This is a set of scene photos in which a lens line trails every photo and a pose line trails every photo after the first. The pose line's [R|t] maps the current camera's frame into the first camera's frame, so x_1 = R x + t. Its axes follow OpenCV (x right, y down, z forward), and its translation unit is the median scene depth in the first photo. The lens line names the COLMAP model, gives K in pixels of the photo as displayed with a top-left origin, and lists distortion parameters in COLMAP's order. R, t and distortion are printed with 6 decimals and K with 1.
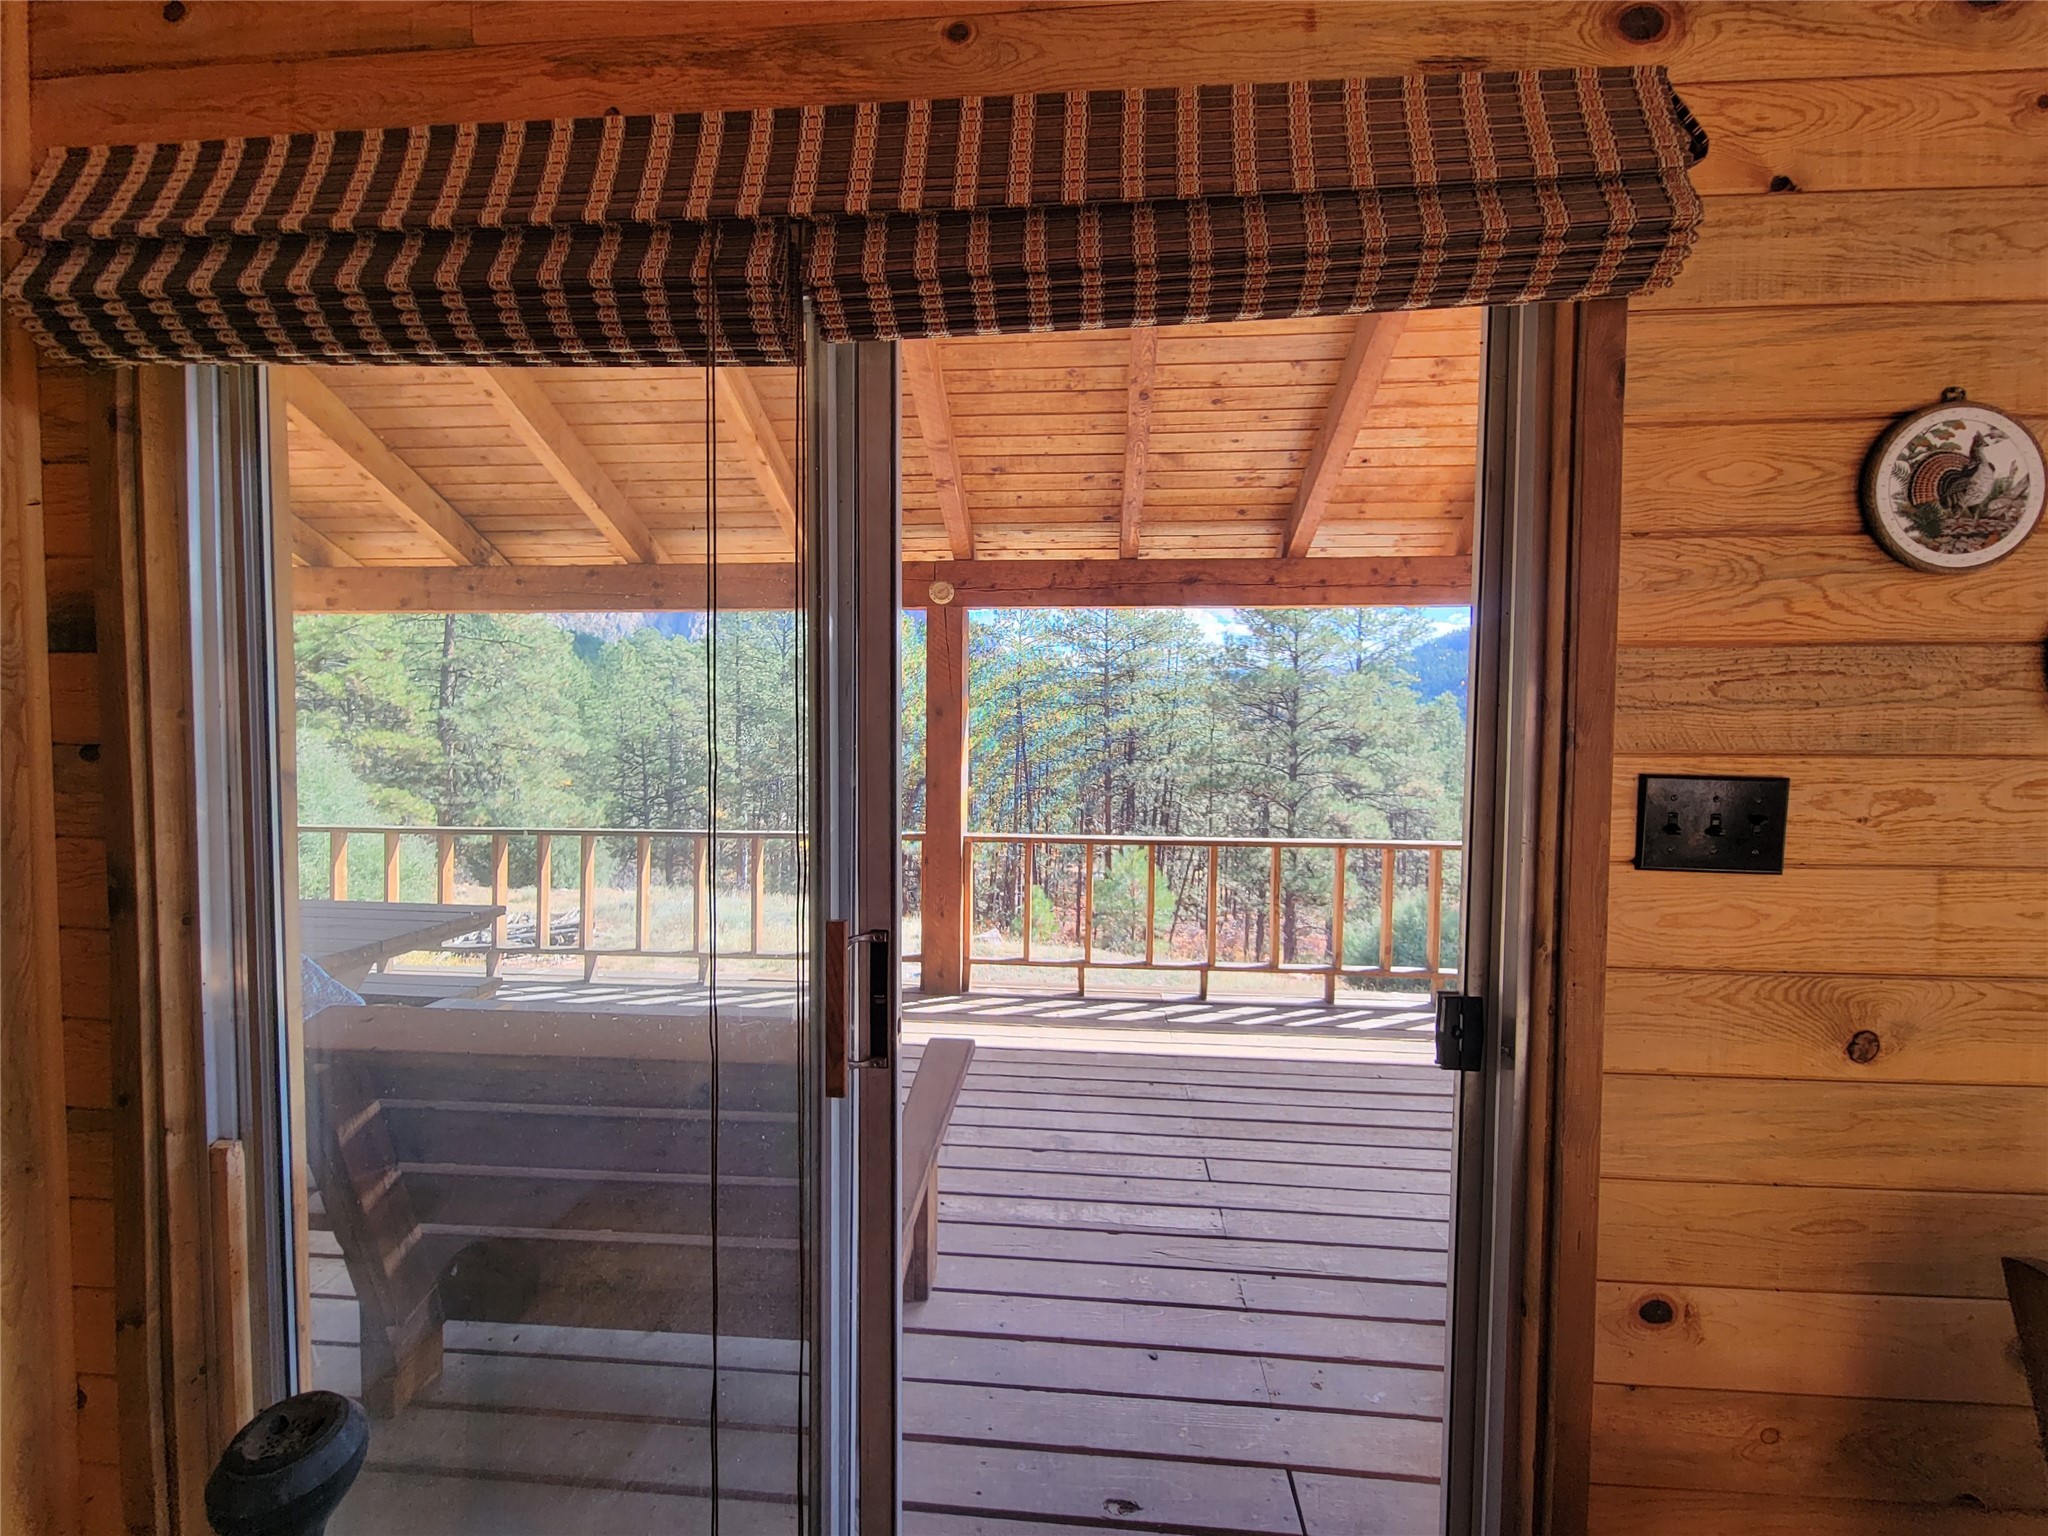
lens RADIAL K [[839.5, 0, 1030.5], [0, 839.5, 759.1], [0, 0, 1]] dist [-0.000245, -0.001283]
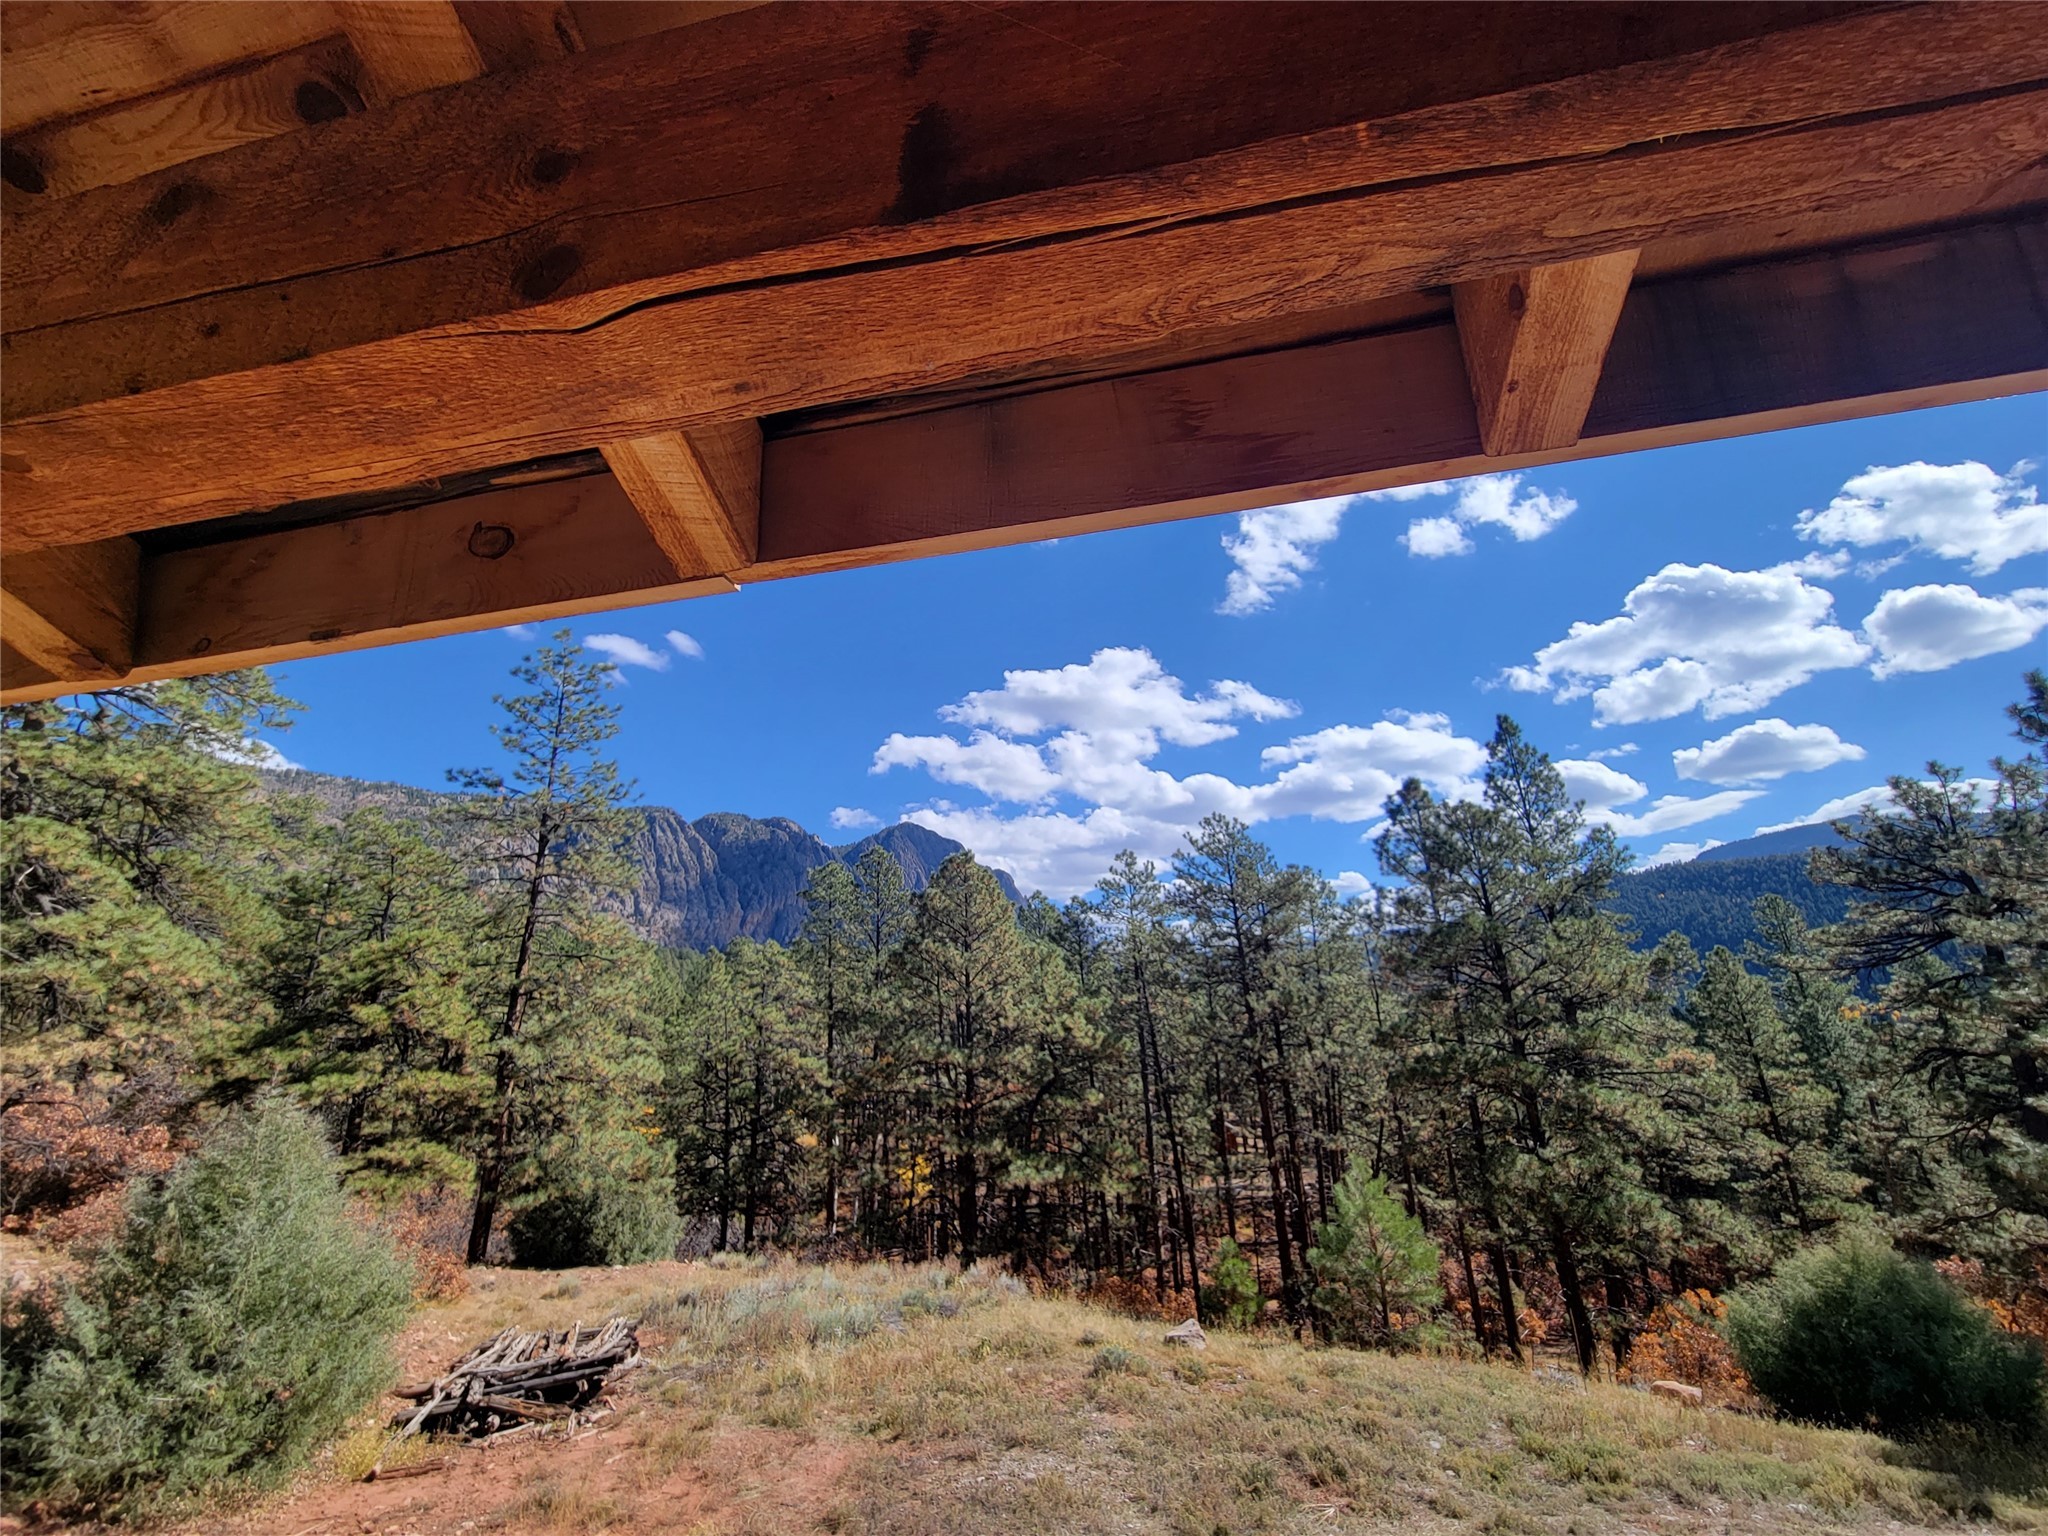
lens RADIAL K [[839.5, 0, 1036.8], [0, 839.5, 766.8], [0, 0, 1]] dist [-0.000245, -0.001283]
pose [[0.992691, -0.091964, -0.078155, -0.055907], [0.061944, 0.944018, -0.324027, -0.009668], [0.103579, 0.316817, 0.942814, 0.140838]]
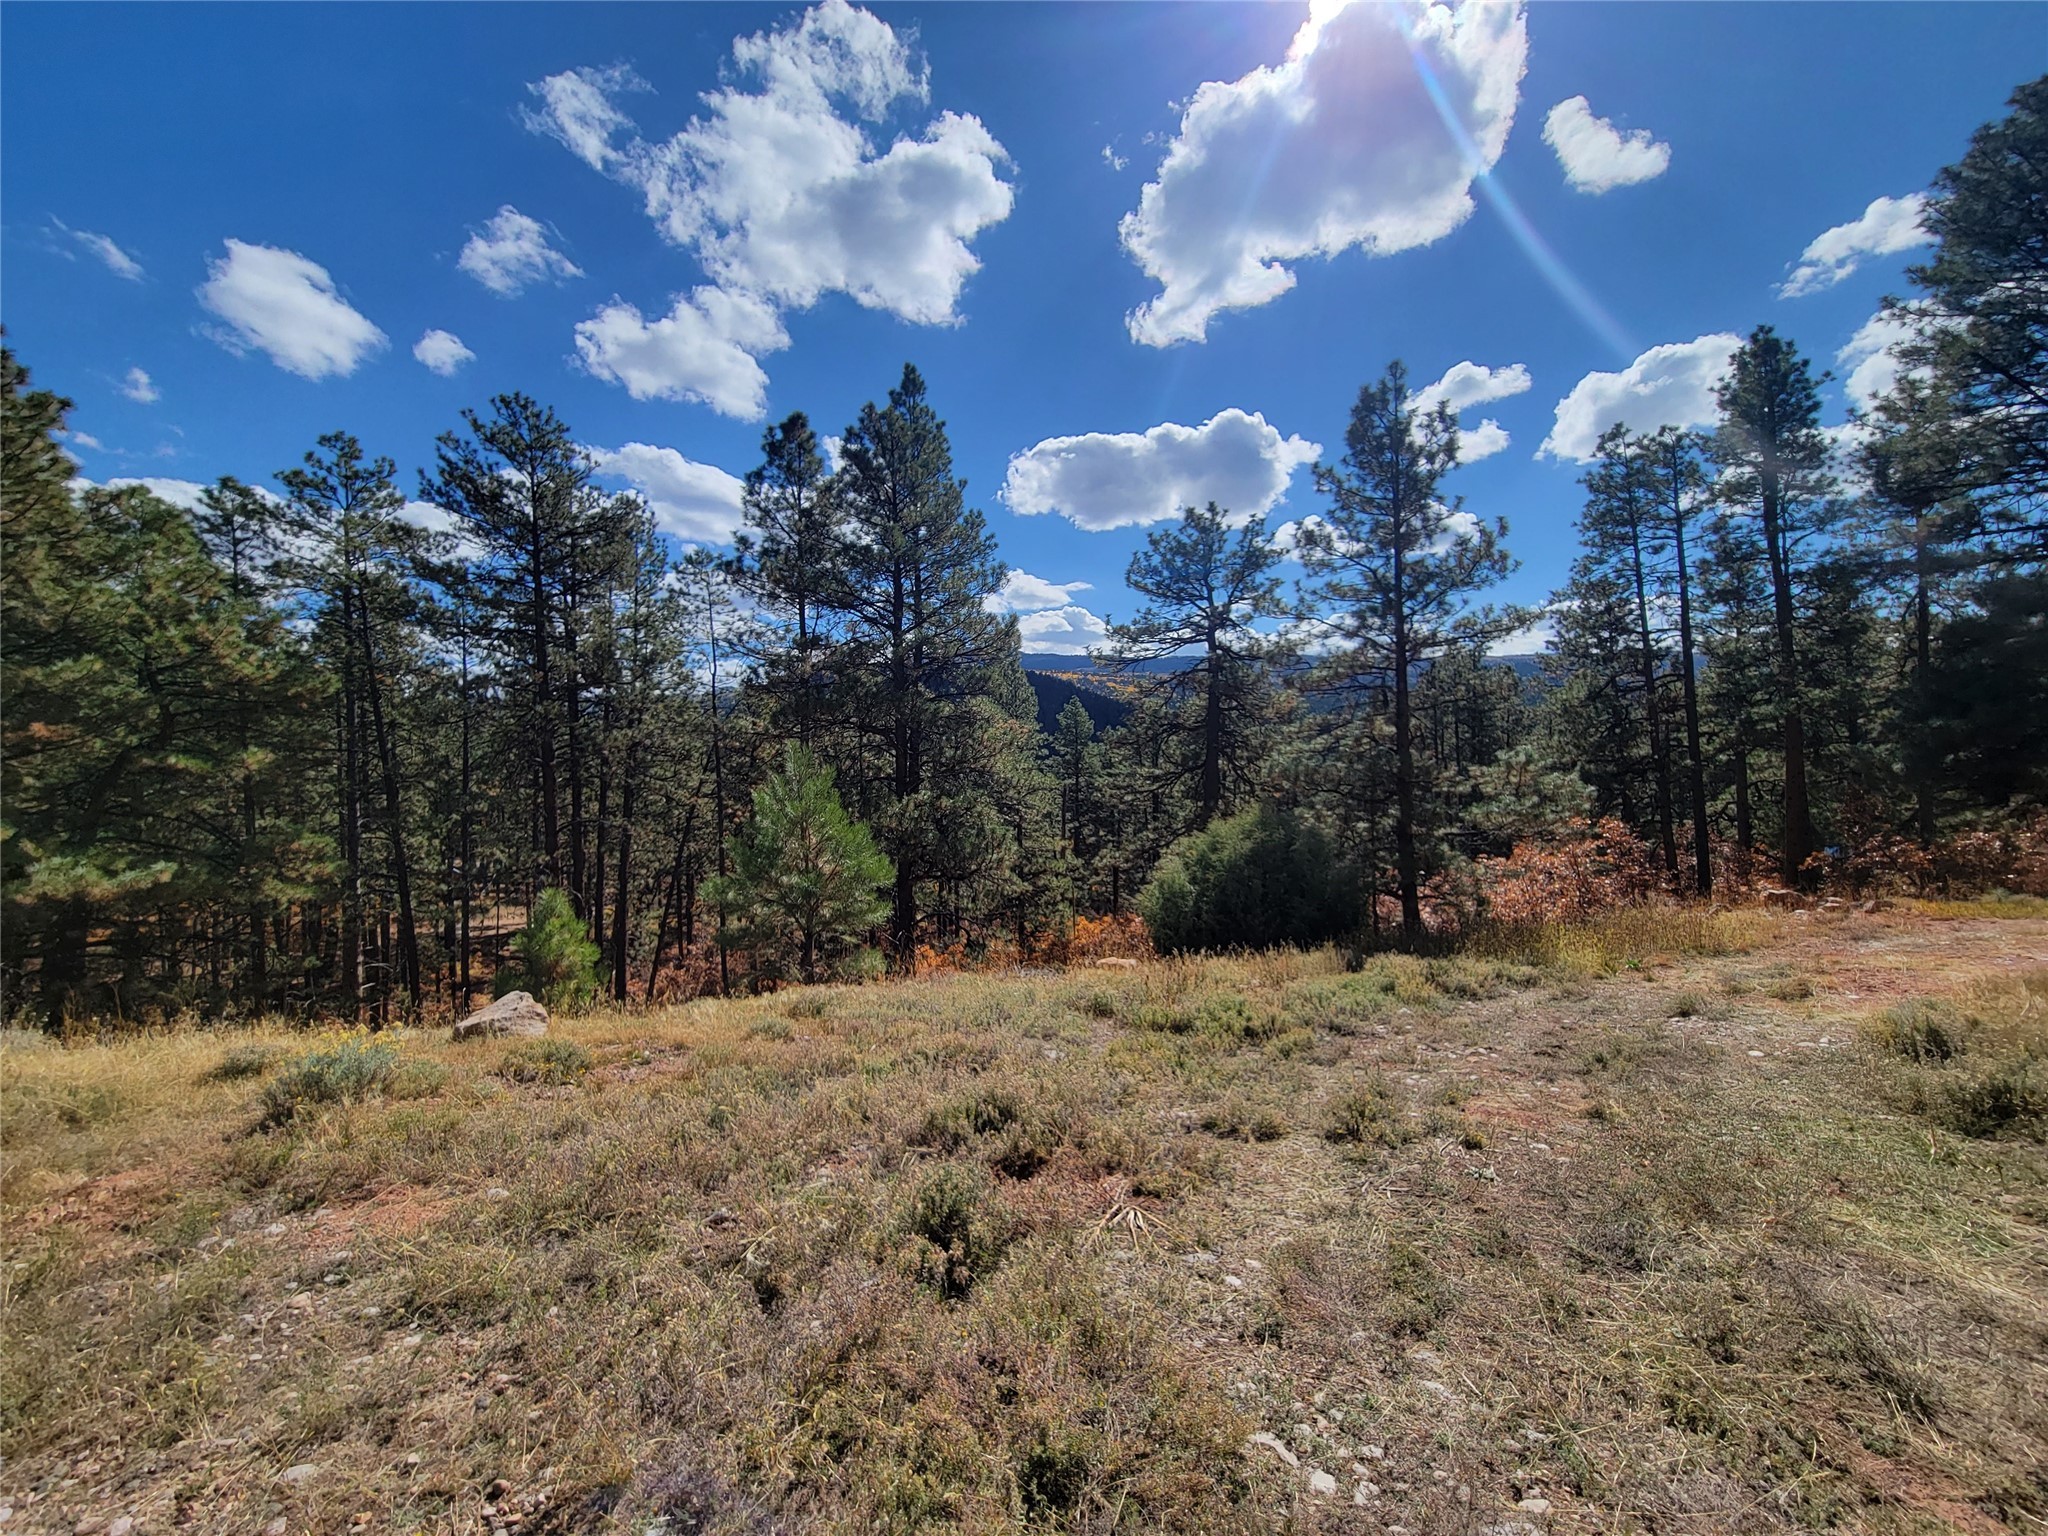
lens RADIAL K [[839.5, 0, 1028.3], [0, 839.5, 757.9], [0, 0, 1]] dist [-0.000245, -0.001283]
pose [[0.753302, -0.031556, 0.656917, -0.084191], [0.052699, 0.998533, -0.012465, 0.095461], [-0.655560, 0.044009, 0.753860, 0.458659]]
